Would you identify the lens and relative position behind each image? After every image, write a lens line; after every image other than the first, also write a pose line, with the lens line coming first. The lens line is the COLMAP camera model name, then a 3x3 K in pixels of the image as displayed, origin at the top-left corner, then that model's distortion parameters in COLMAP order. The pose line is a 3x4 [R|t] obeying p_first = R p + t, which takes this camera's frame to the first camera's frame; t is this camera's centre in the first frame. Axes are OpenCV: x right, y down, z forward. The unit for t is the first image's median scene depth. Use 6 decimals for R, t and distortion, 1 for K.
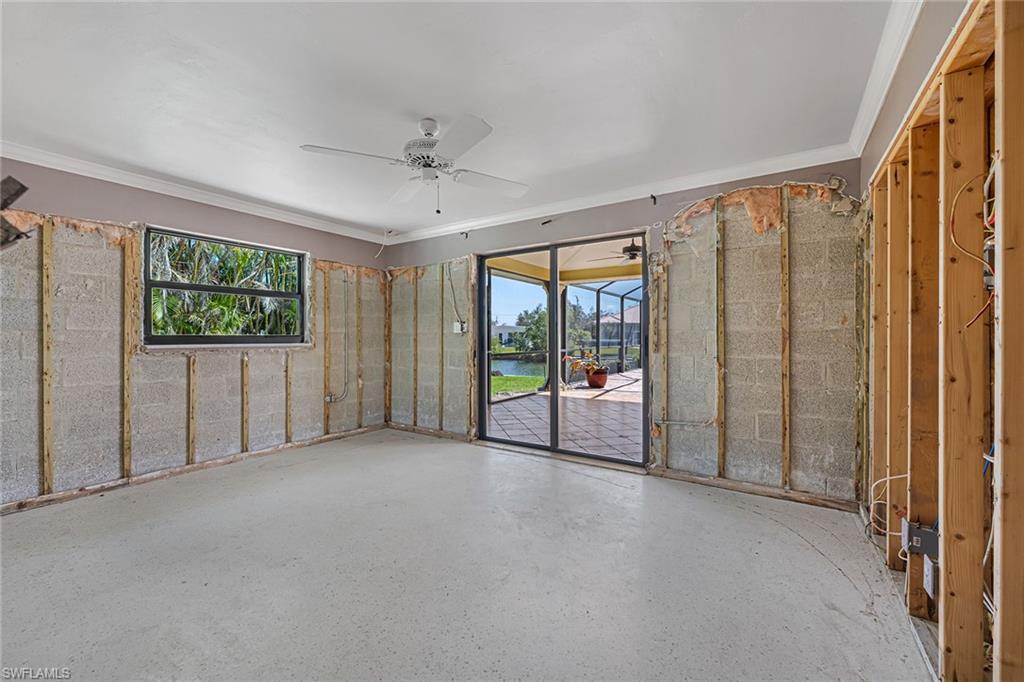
lens RADIAL K [[407.6, 0, 509.6], [0, 407.6, 336.2], [0, 0, 1]] dist [0.004109, 0.000613]
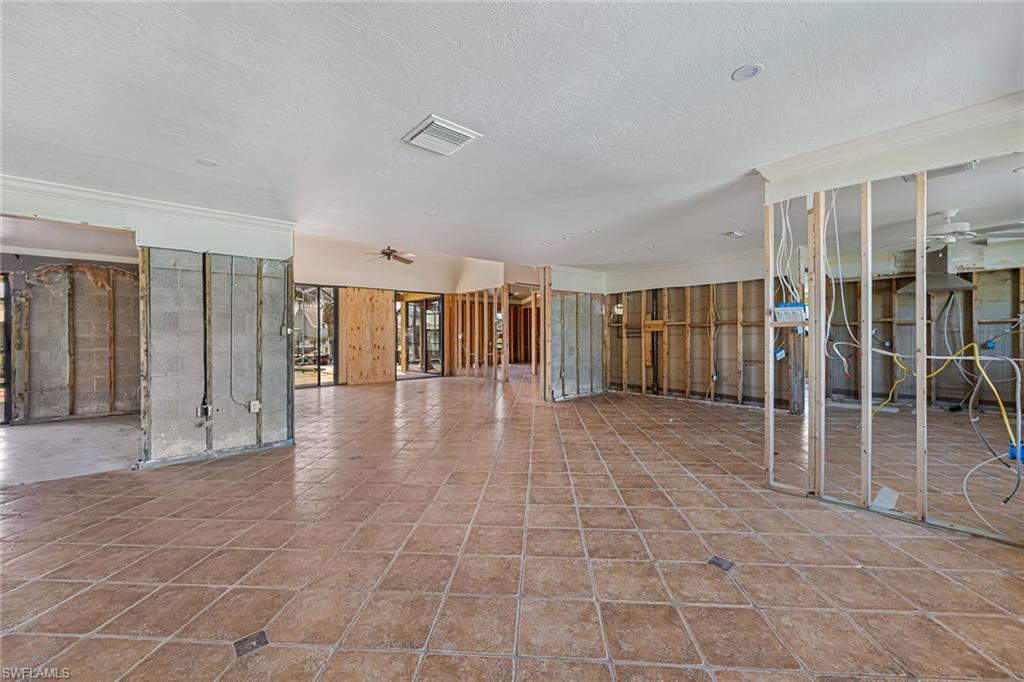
lens RADIAL K [[407.6, 0, 509.6], [0, 407.6, 336.2], [0, 0, 1]] dist [0.004109, 0.000613]
pose [[0.267593, -0.000229, 0.963532, -0.760119], [0.003256, 0.999994, -0.000667, -0.008620], [-0.963527, 0.003316, 0.267592, -1.449251]]
